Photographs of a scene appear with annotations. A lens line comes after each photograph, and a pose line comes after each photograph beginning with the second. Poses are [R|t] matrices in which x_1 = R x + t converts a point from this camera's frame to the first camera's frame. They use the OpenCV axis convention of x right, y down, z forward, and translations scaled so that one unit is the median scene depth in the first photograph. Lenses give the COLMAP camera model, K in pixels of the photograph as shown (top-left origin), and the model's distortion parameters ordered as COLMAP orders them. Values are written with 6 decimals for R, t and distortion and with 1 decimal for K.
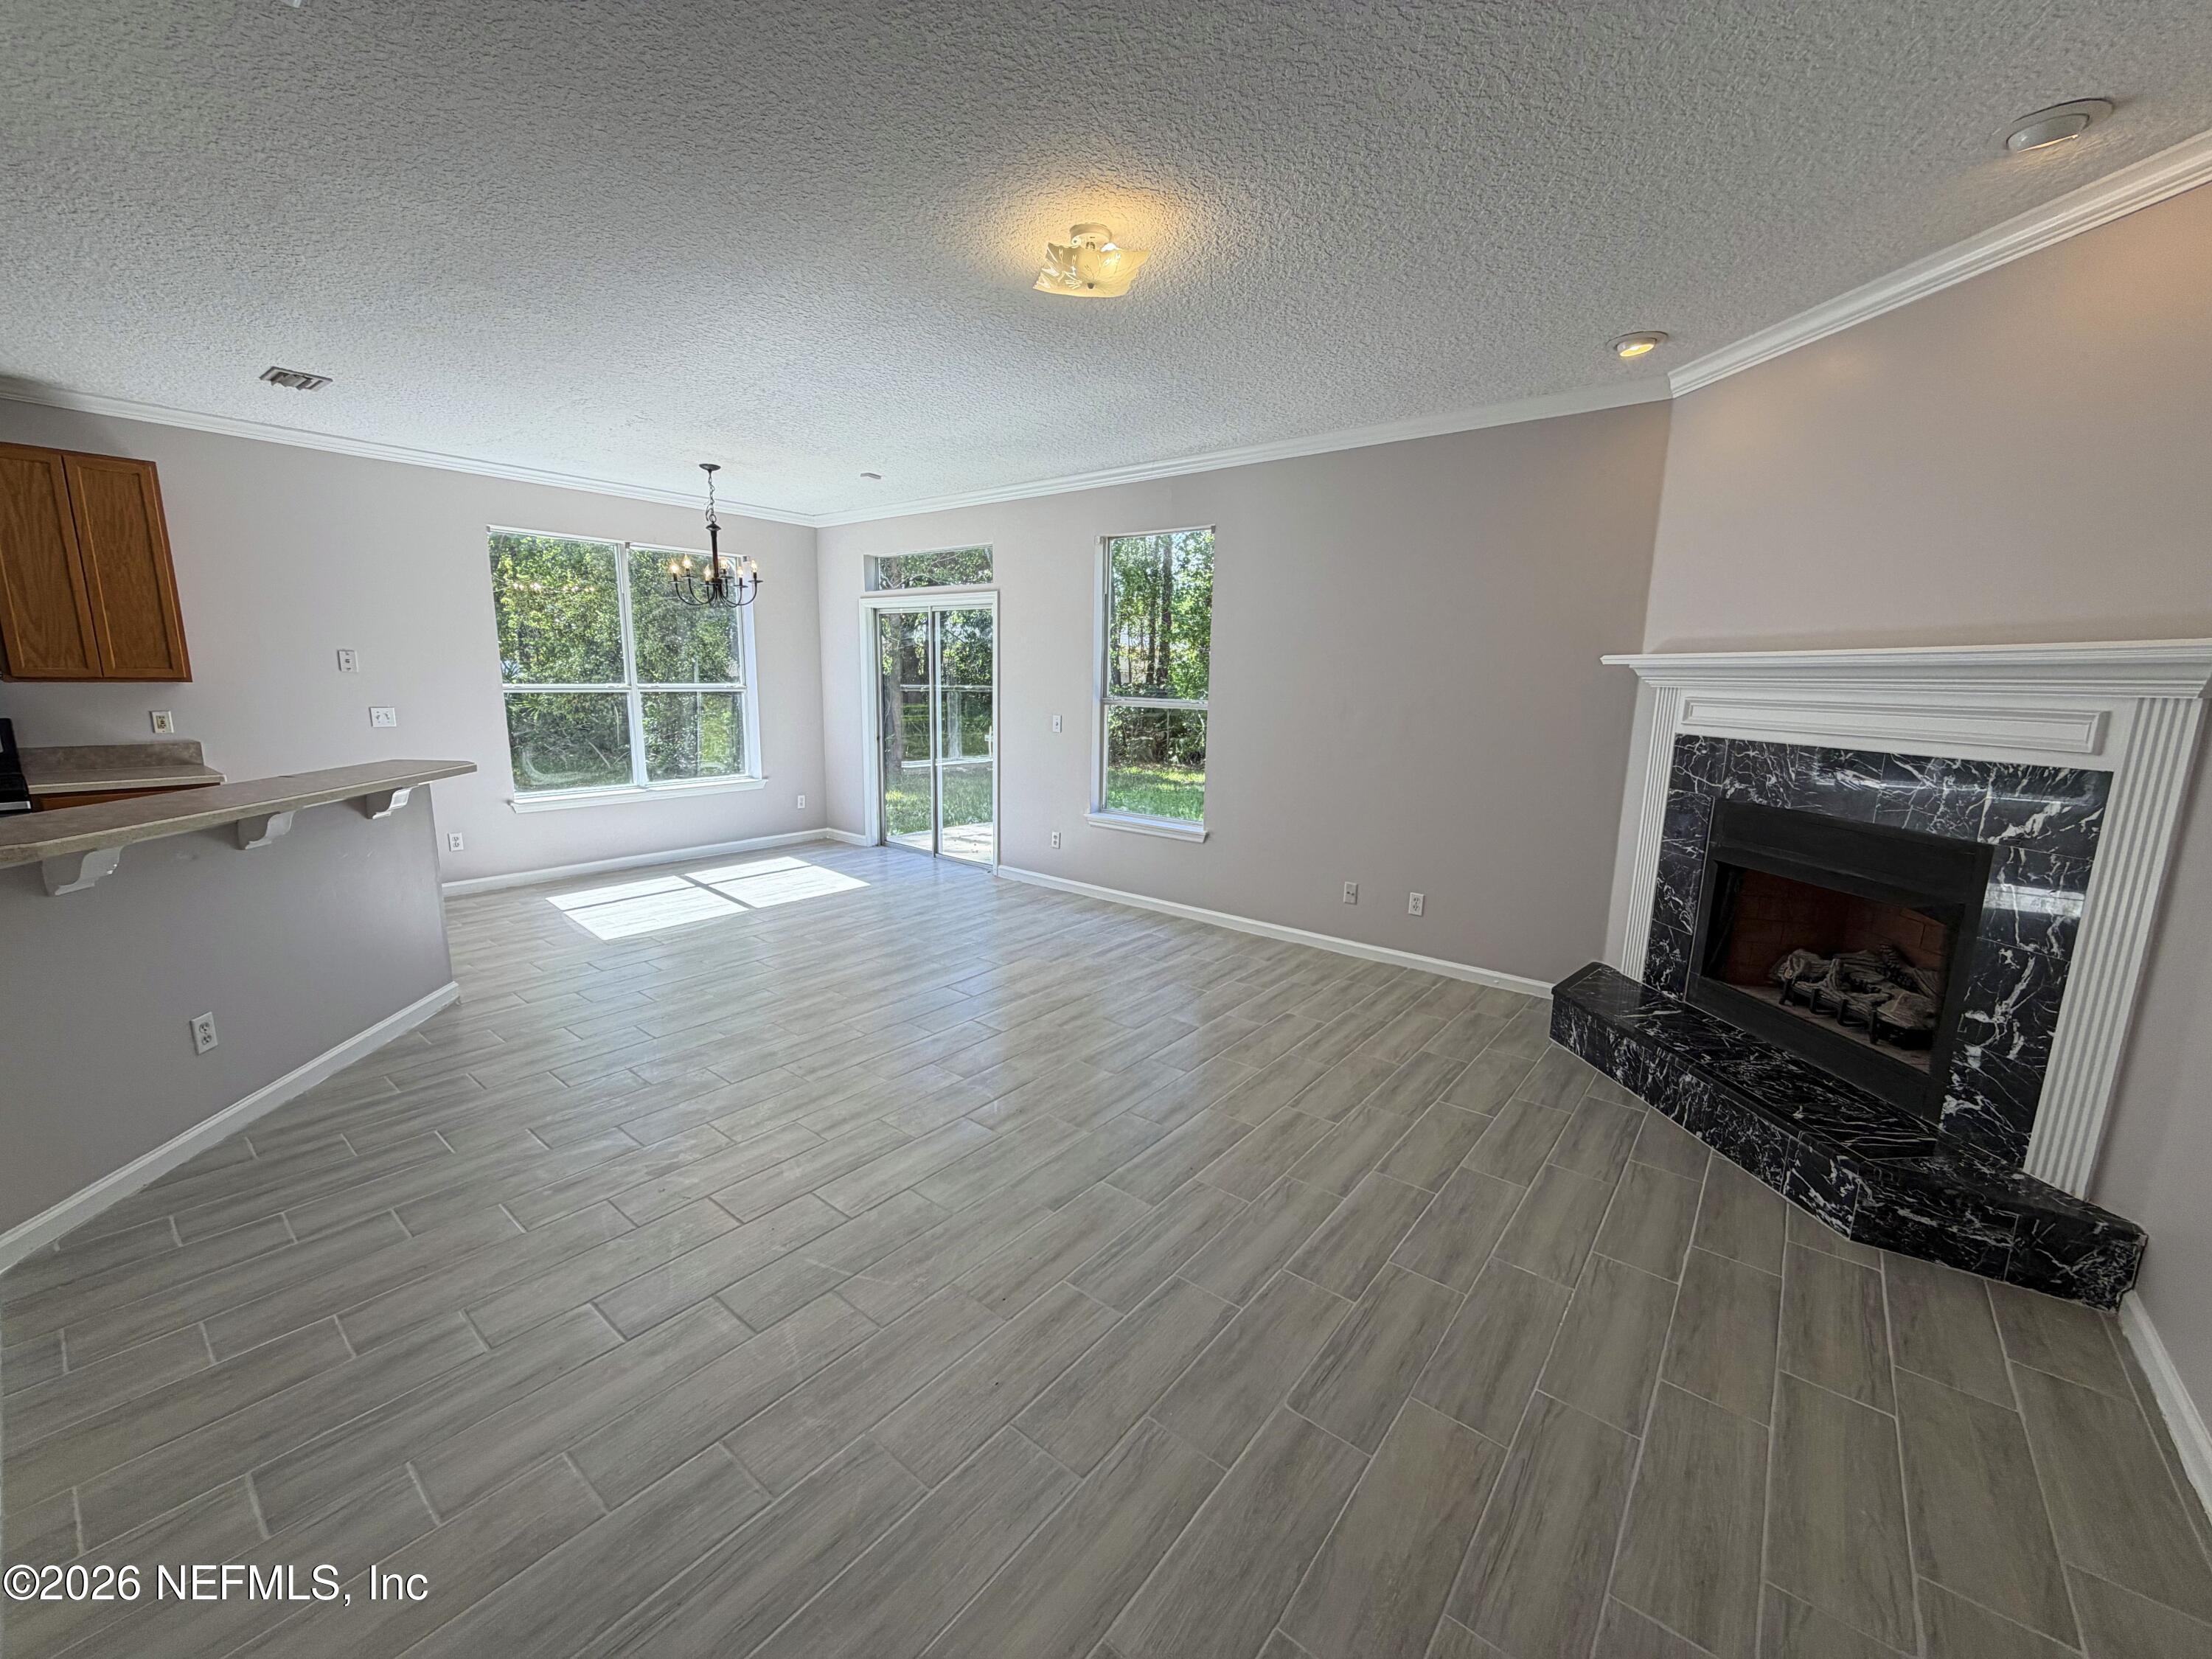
lens RADIAL K [[878.5, 0, 1102.6], [0, 878.5, 829.9], [0, 0, 1]] dist [0.000108, -0.000284]
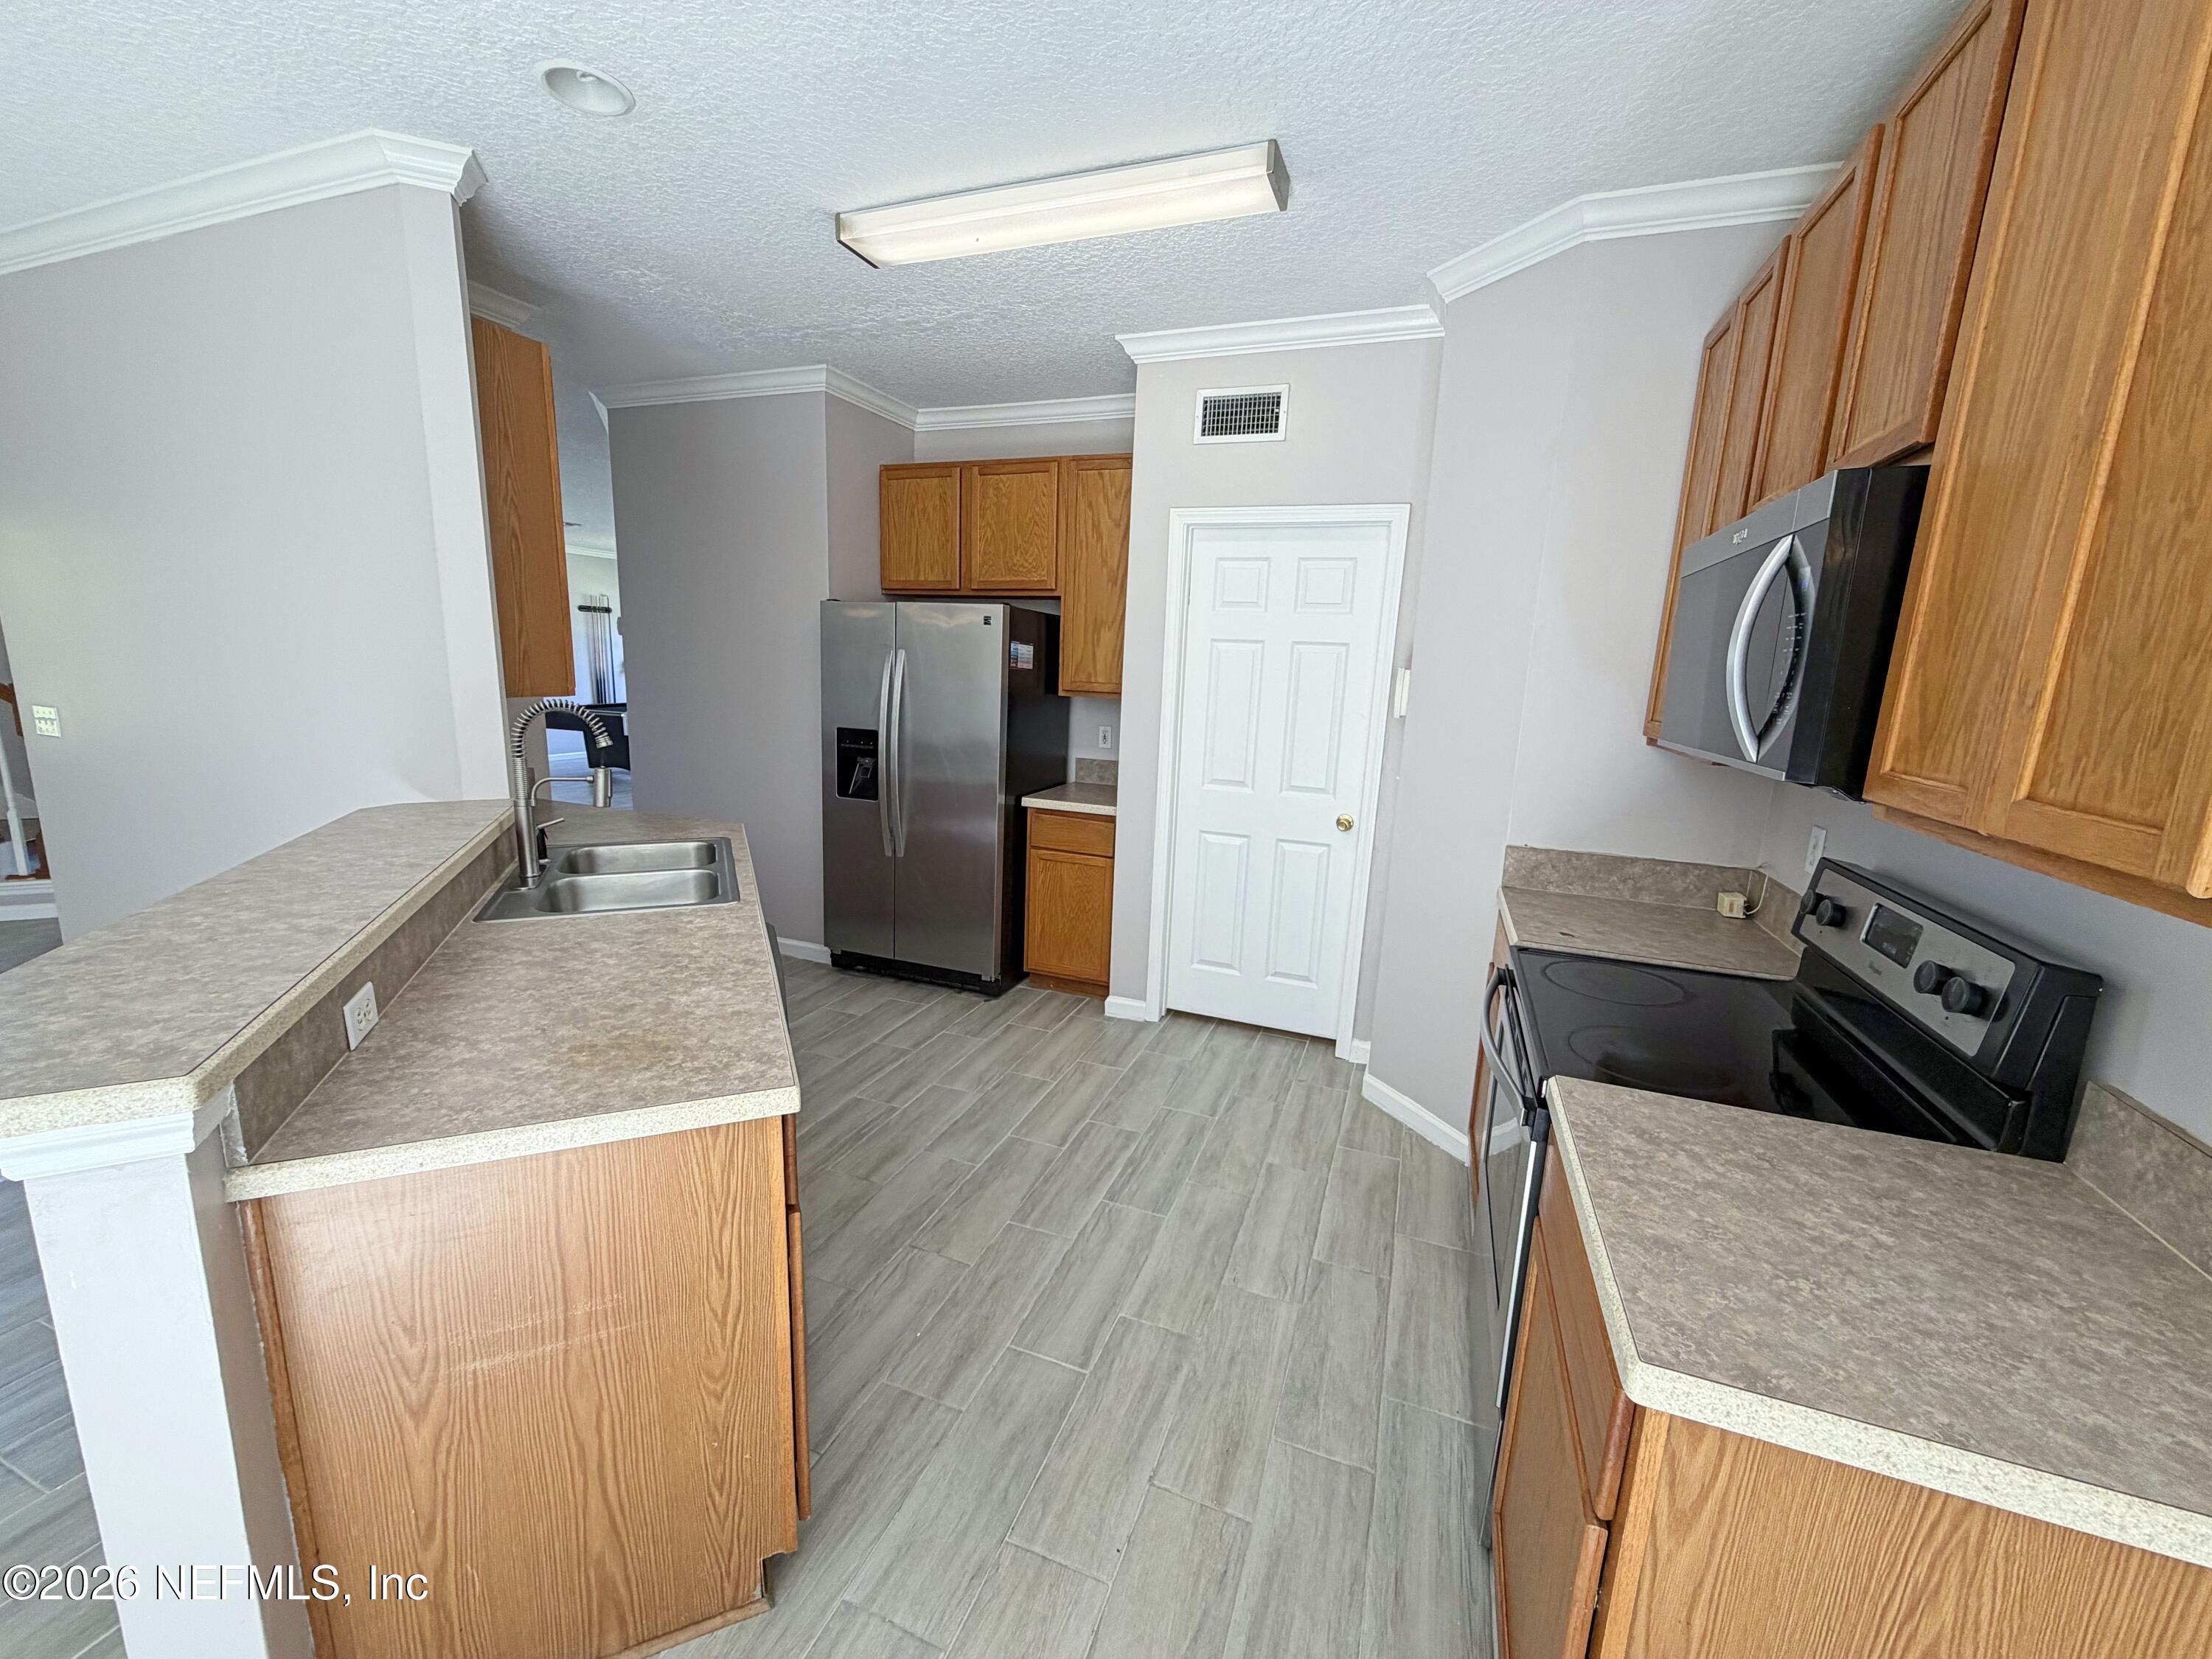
lens RADIAL K [[878.5, 0, 1098.8], [0, 878.5, 830.6], [0, 0, 1]] dist [0.000108, -0.000284]
pose [[-0.951556, 0.003667, -0.307453, -0.999613], [-0.107665, 0.932649, 0.344345, -0.258909], [0.288008, 0.360765, -0.887074, 1.302734]]
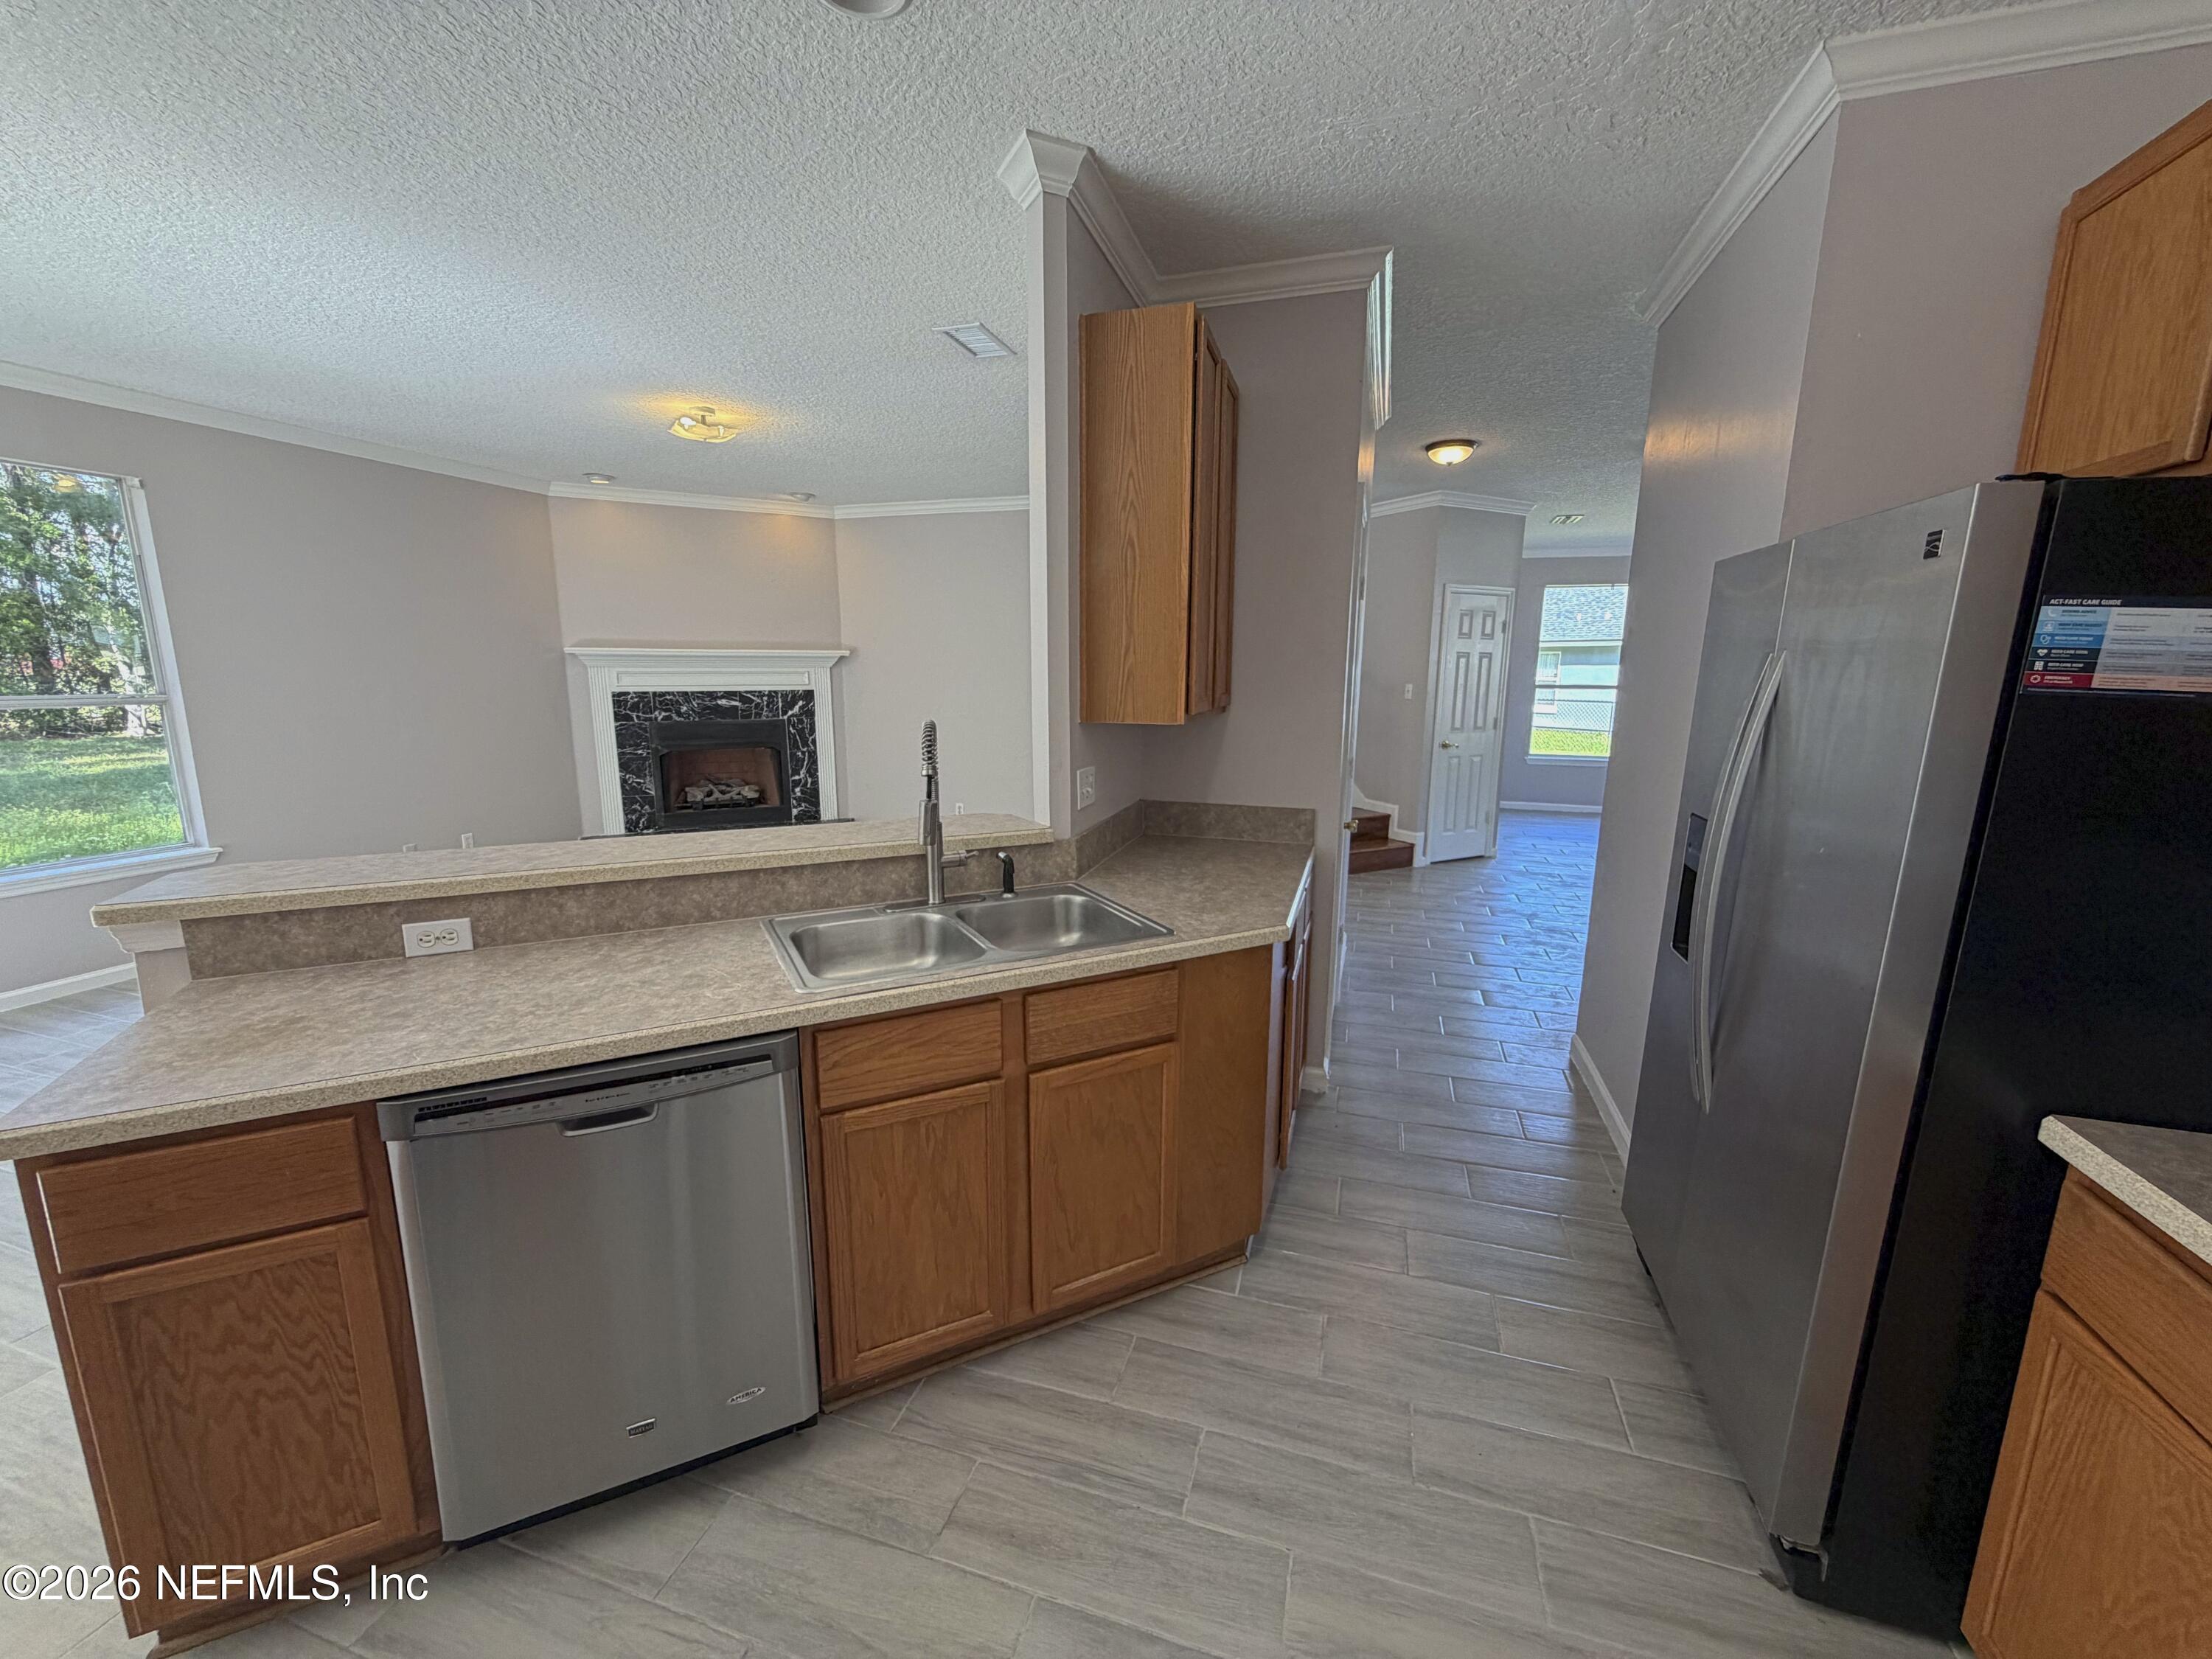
lens RADIAL K [[878.5, 0, 1091.7], [0, 878.5, 834.3], [0, 0, 1]] dist [0.000108, -0.000284]
pose [[-0.361265, -0.195139, 0.911816, -1.389965], [0.149409, 0.953109, 0.263172, -0.155289], [-0.920416, 0.231309, -0.315169, 0.713729]]
